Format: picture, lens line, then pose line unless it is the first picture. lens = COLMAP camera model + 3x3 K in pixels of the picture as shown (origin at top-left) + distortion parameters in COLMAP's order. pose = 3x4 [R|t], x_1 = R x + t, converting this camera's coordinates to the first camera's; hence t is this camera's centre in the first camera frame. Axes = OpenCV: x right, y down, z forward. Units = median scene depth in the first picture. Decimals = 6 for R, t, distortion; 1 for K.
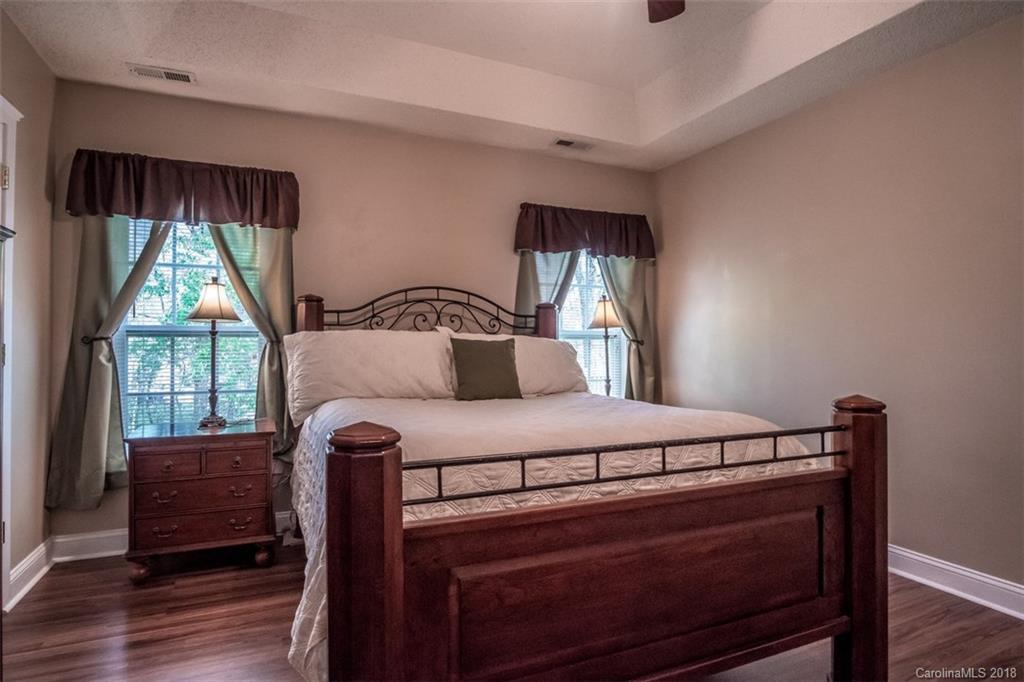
lens RADIAL K [[553.1, 0, 514.1], [0, 553.1, 339.6], [0, 0, 1]] dist [-0.023897, 0.002612]
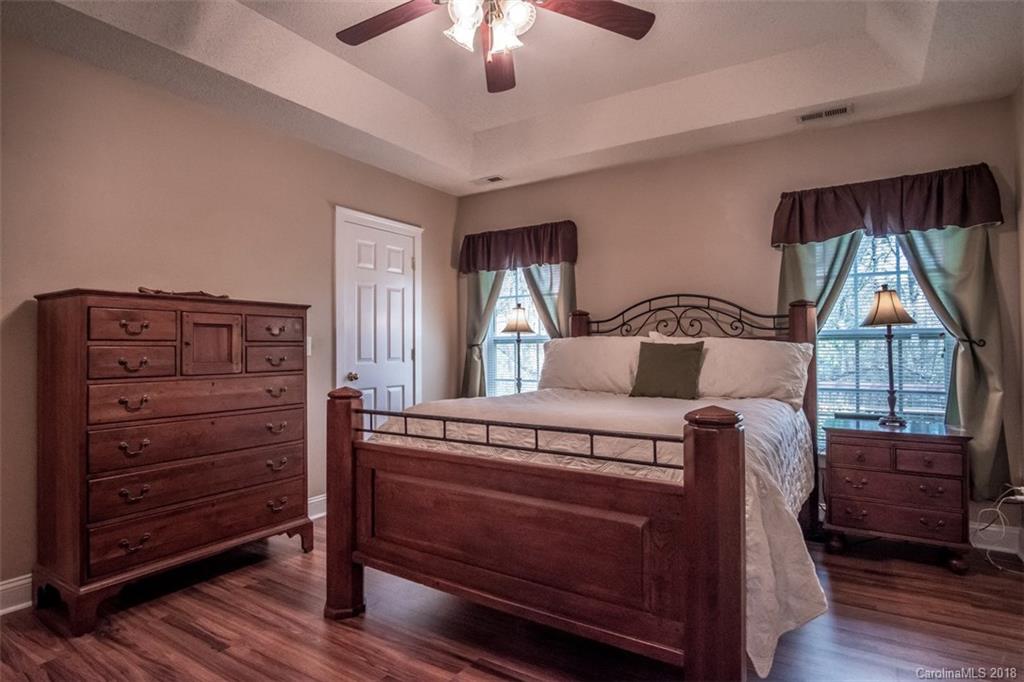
lens RADIAL K [[553.1, 0, 514.1], [0, 553.1, 339.6], [0, 0, 1]] dist [-0.023897, 0.002612]
pose [[0.545638, -0.019614, -0.837792, 0.657935], [0.010332, 0.999808, -0.016678, 0.008816], [0.837957, 0.000444, 0.545735, 0.154260]]
